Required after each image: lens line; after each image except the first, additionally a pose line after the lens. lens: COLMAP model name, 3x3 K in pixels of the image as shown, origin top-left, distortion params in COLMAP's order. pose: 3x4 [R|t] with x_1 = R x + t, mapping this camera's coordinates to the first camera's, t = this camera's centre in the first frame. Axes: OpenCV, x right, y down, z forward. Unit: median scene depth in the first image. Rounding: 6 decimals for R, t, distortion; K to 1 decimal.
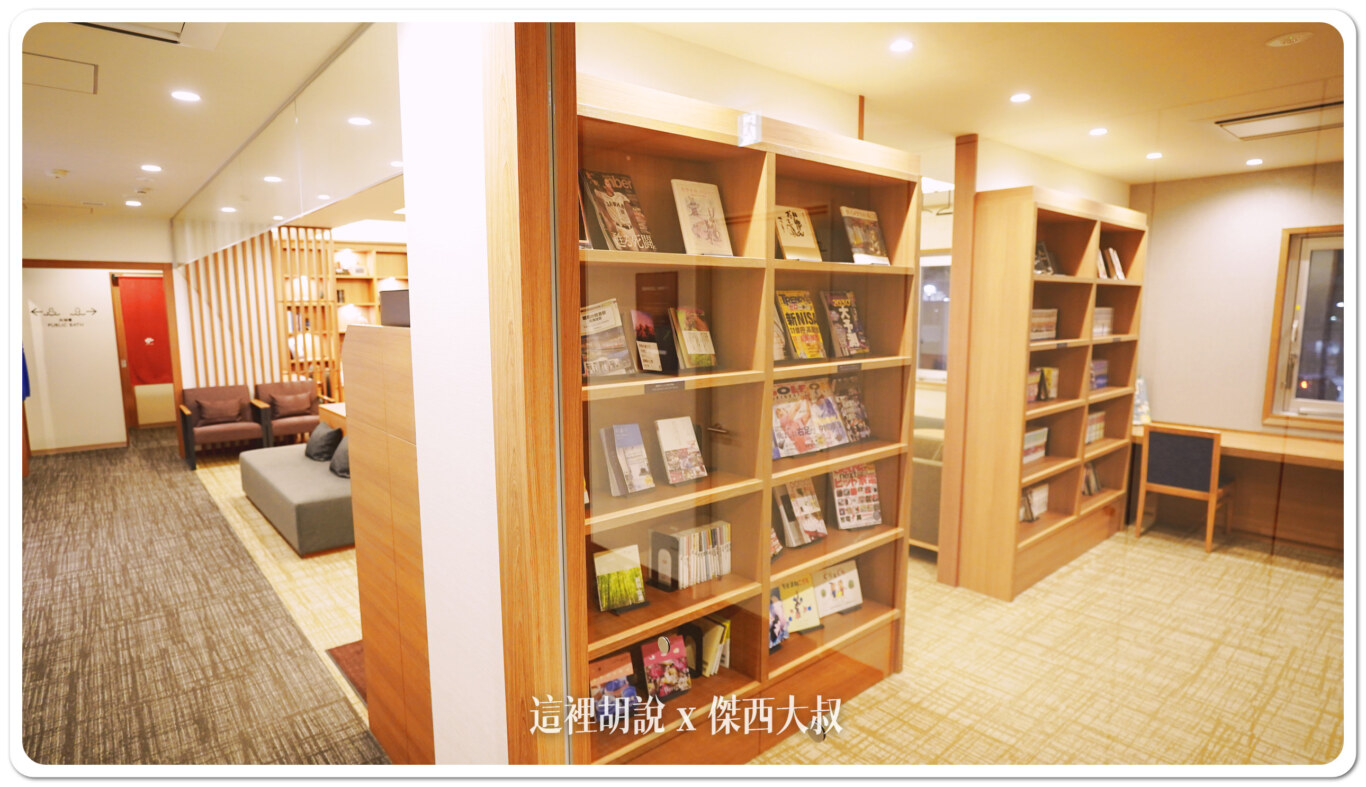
lens RADIAL K [[696.2, 0, 678.6], [0, 696.2, 396.7], [0, 0, 1]] dist [-0.026730, 0.008403]
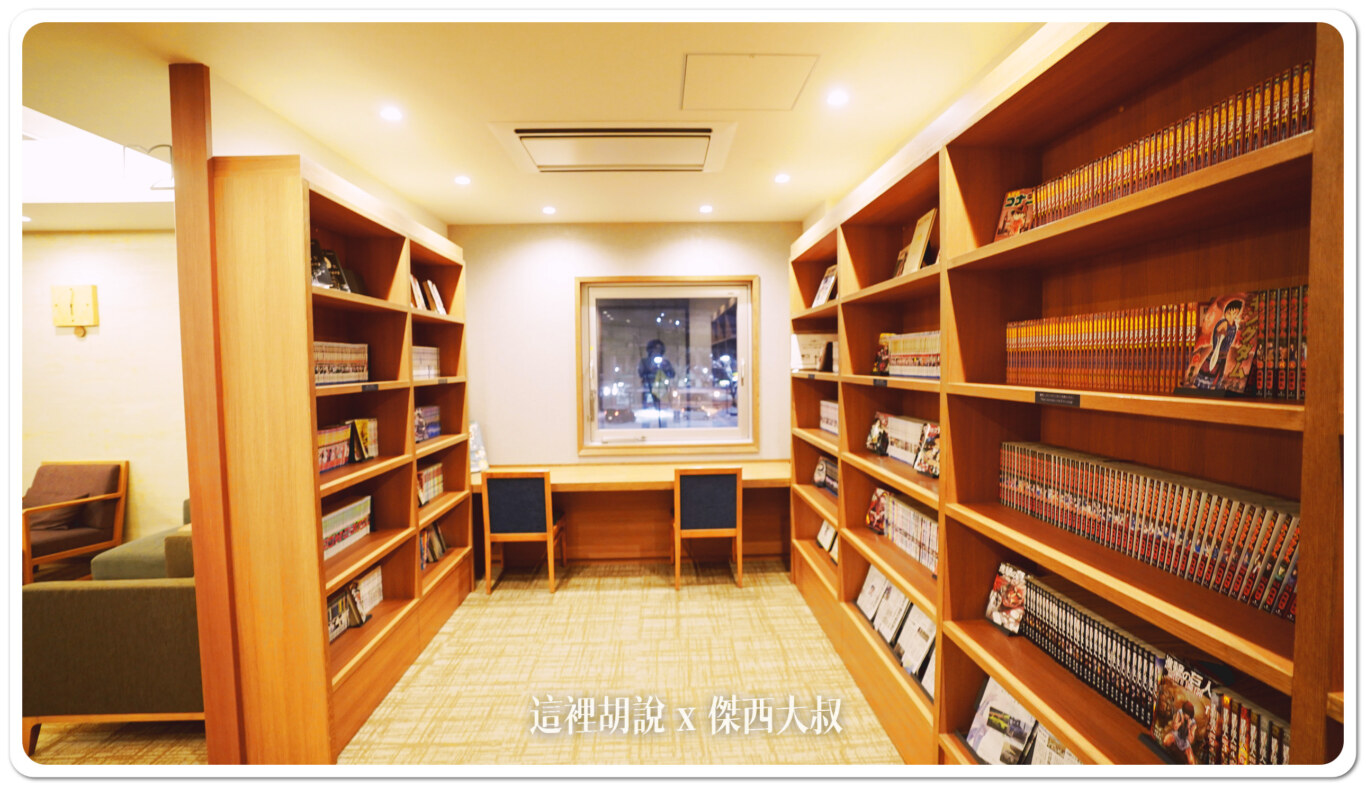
lens RADIAL K [[619.4, 0, 684.4], [0, 619.4, 395.5], [0, 0, 1]] dist [-0.035510, 0.000562]
pose [[0.617112, -0.045837, 0.785540, 0.206643], [0.114159, 0.992955, -0.031741, -0.004693], [-0.778551, 0.109264, 0.617997, 0.275719]]
